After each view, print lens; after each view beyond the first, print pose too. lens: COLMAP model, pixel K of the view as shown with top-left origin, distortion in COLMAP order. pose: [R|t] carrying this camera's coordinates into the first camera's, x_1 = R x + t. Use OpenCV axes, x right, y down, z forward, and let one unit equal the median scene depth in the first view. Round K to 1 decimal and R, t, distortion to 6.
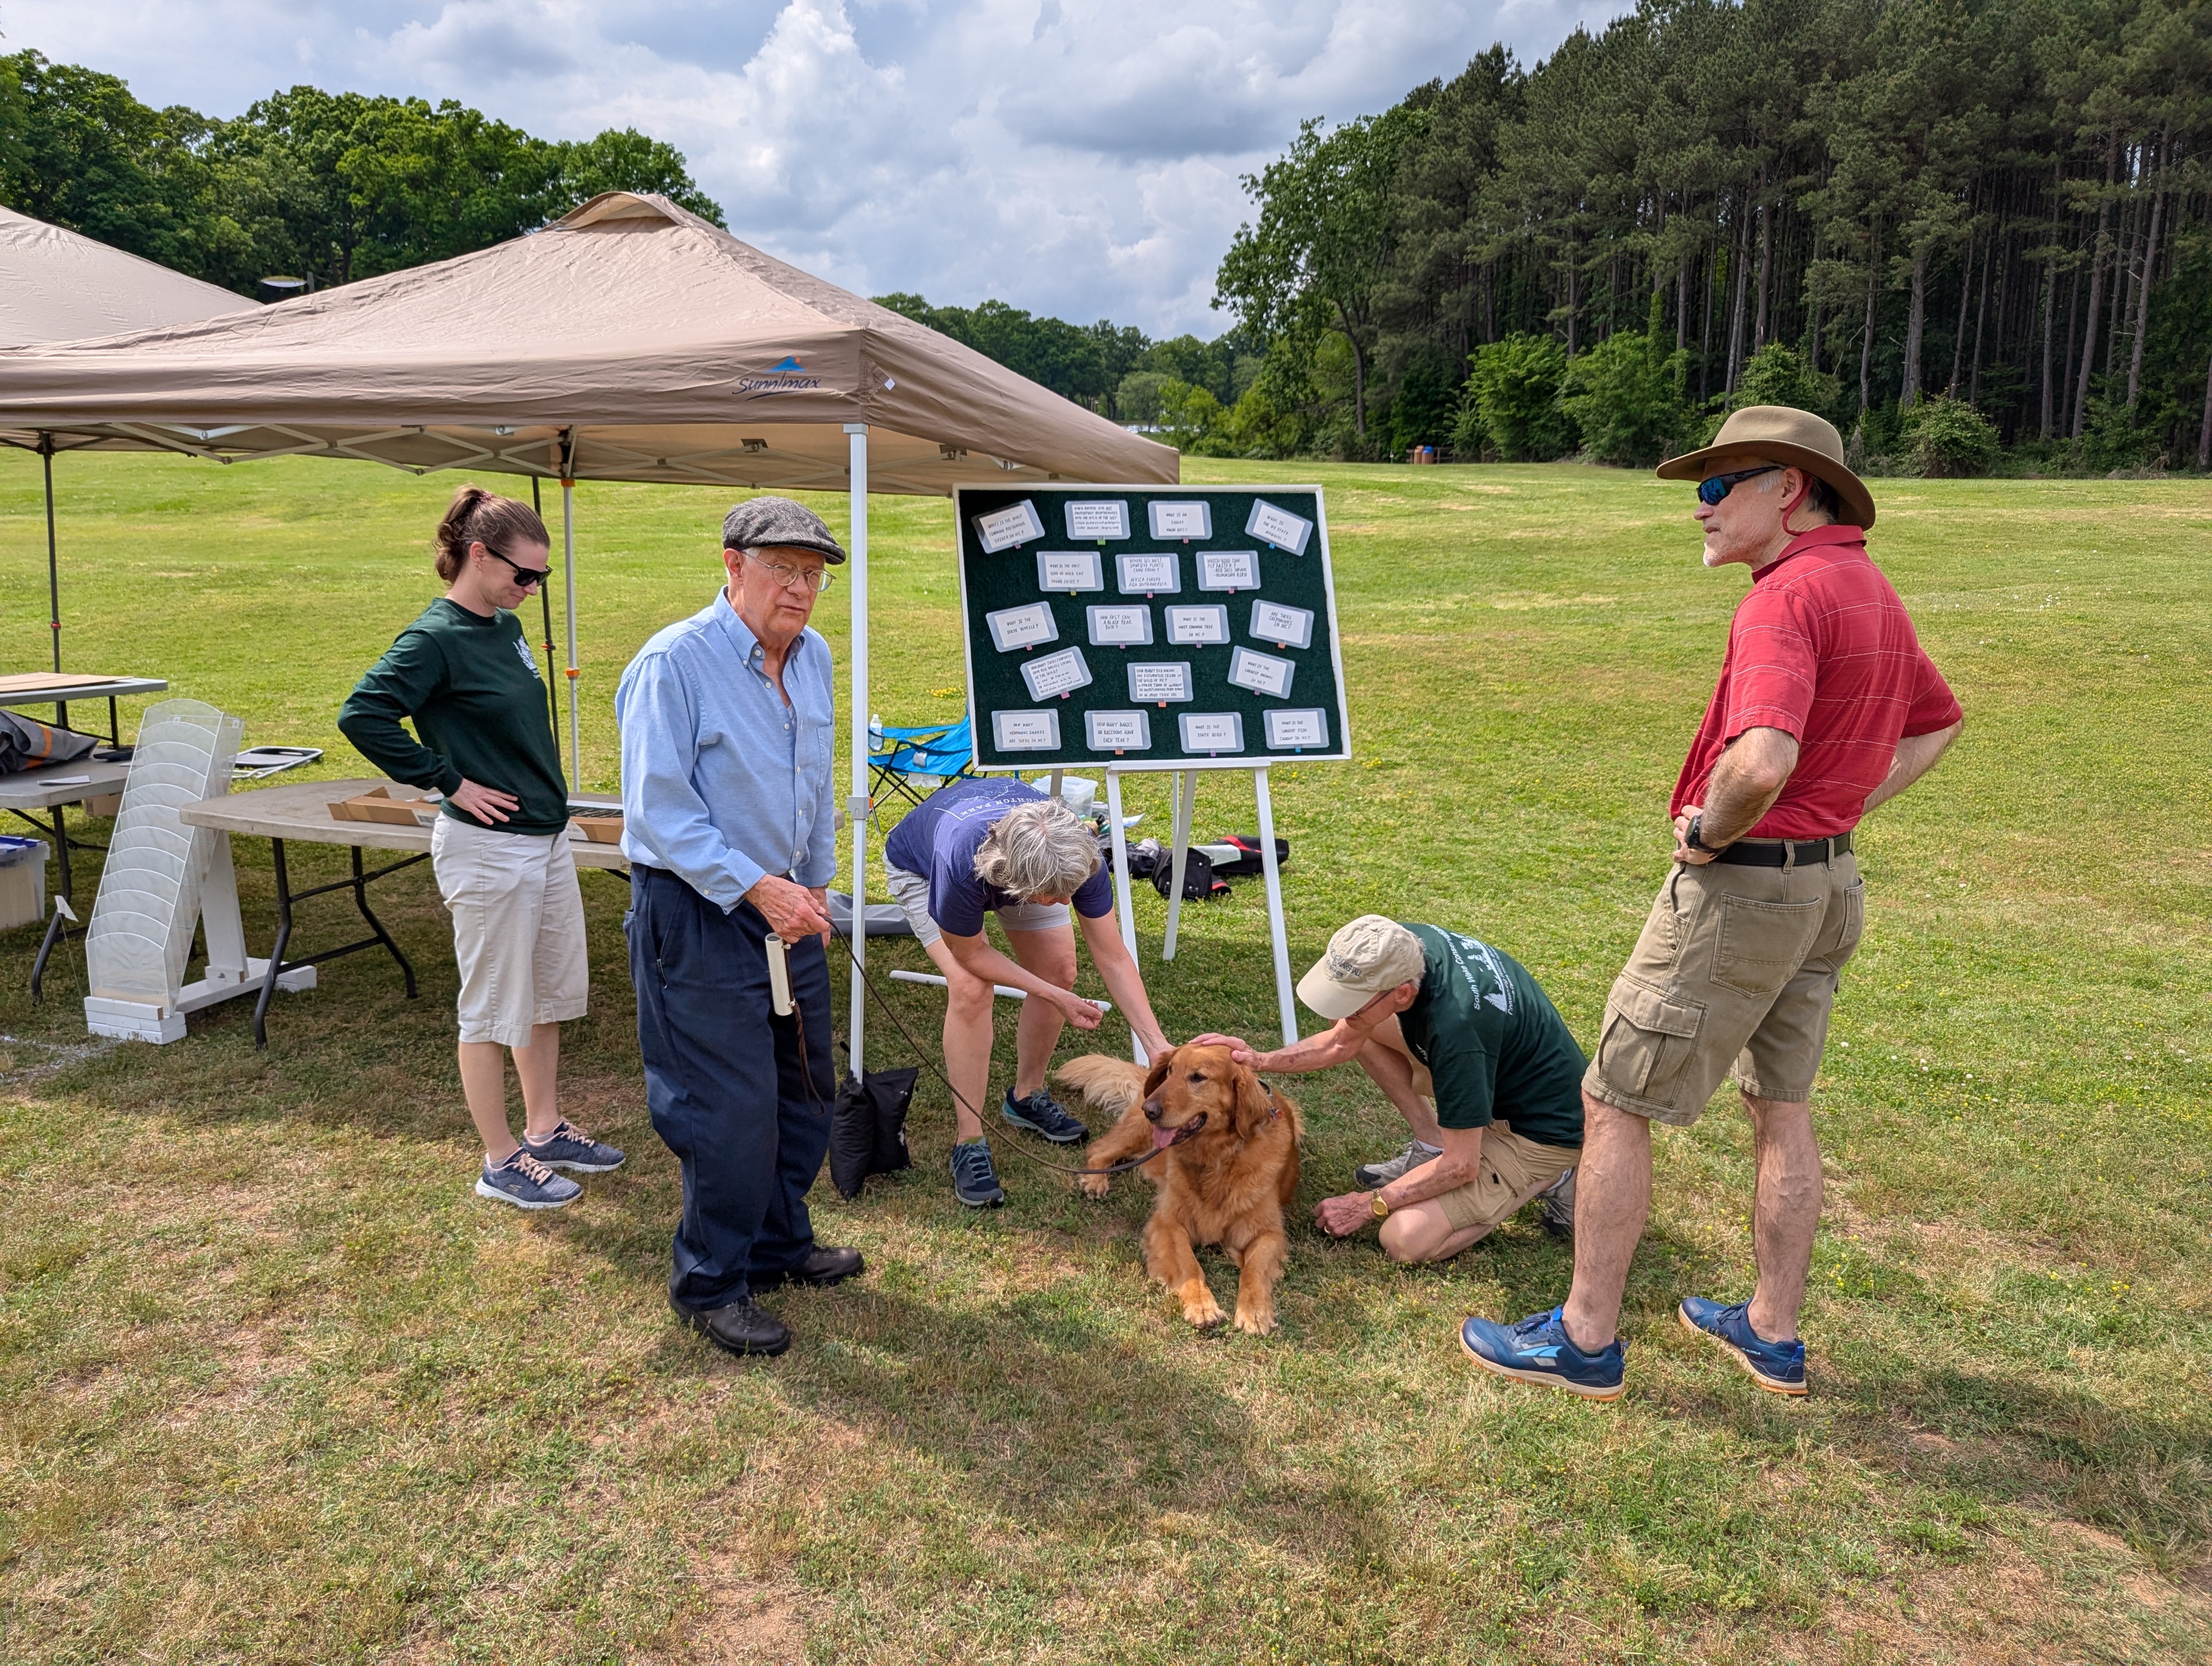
lens RADIAL K [[1570.9, 0, 1106.0], [0, 1570.9, 833.0], [0, 0, 1]] dist [-0.005834, -0.004707]
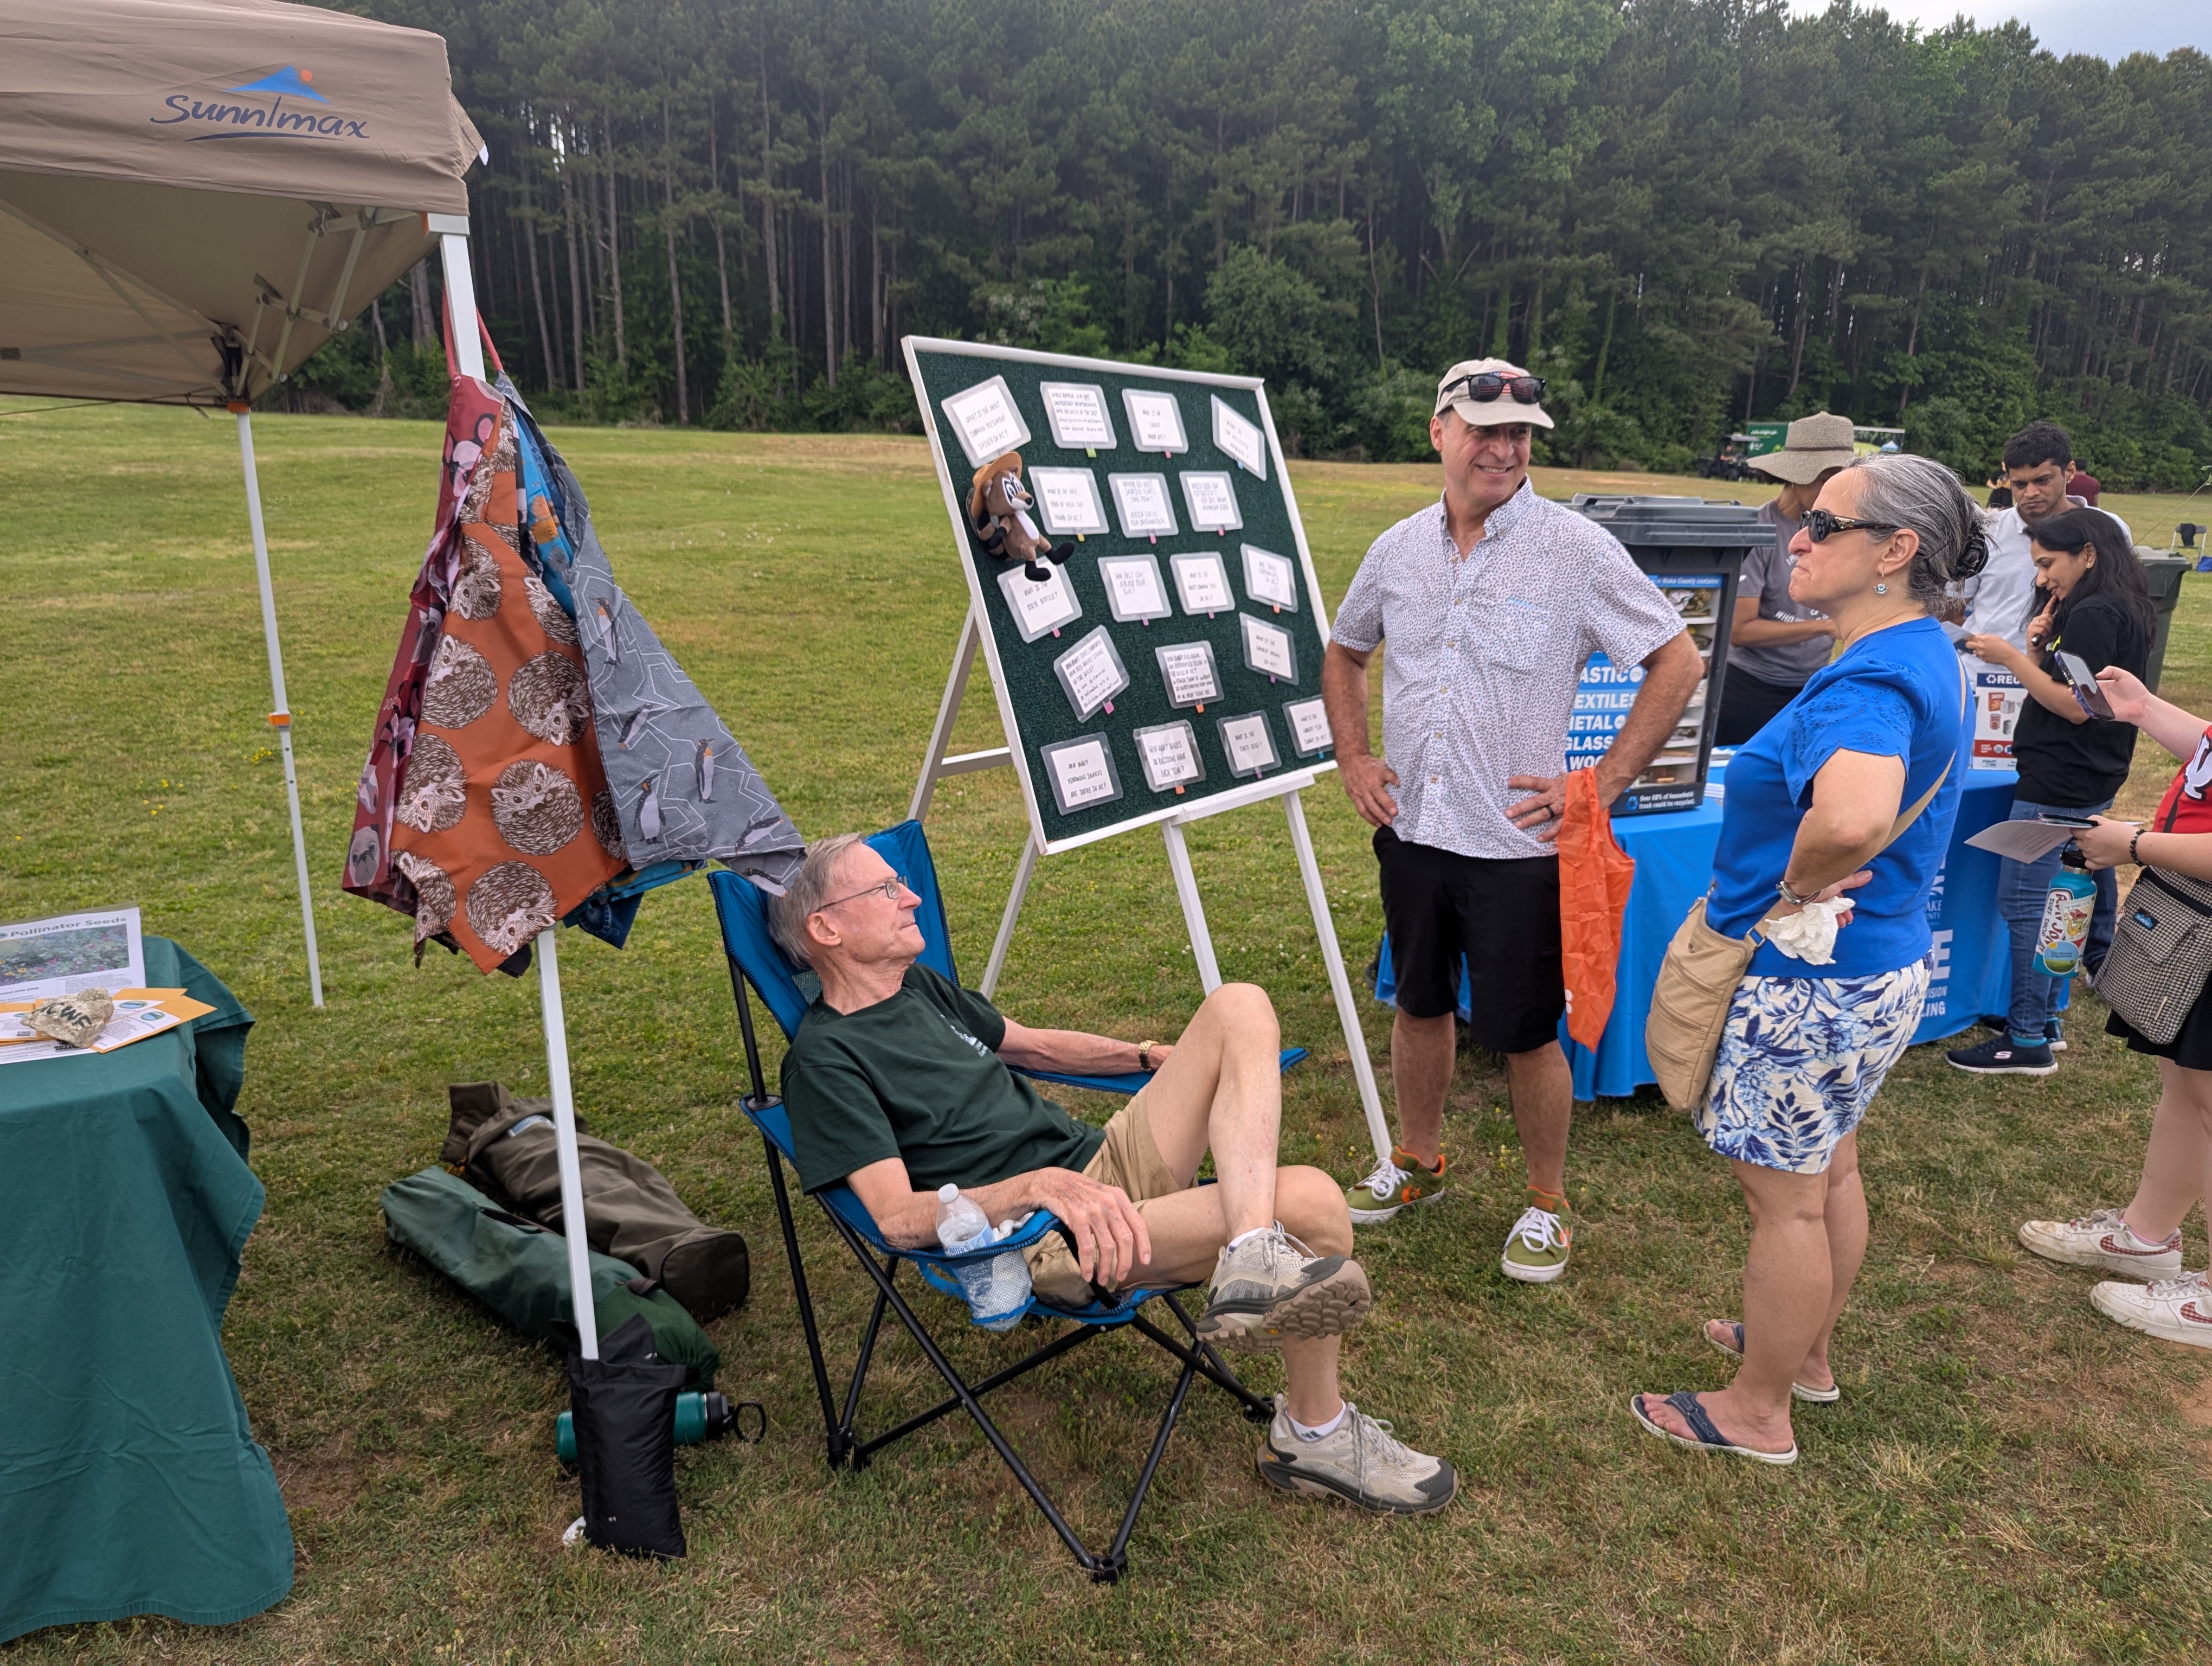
lens RADIAL K [[1570.9, 0, 1106.0], [0, 1570.9, 833.0], [0, 0, 1]] dist [-0.005834, -0.004707]
pose [[0.640002, -0.152657, 0.753056, -0.482594], [0.126186, 0.987641, 0.092969, -0.095124], [-0.757941, 0.035524, 0.651355, 0.603293]]
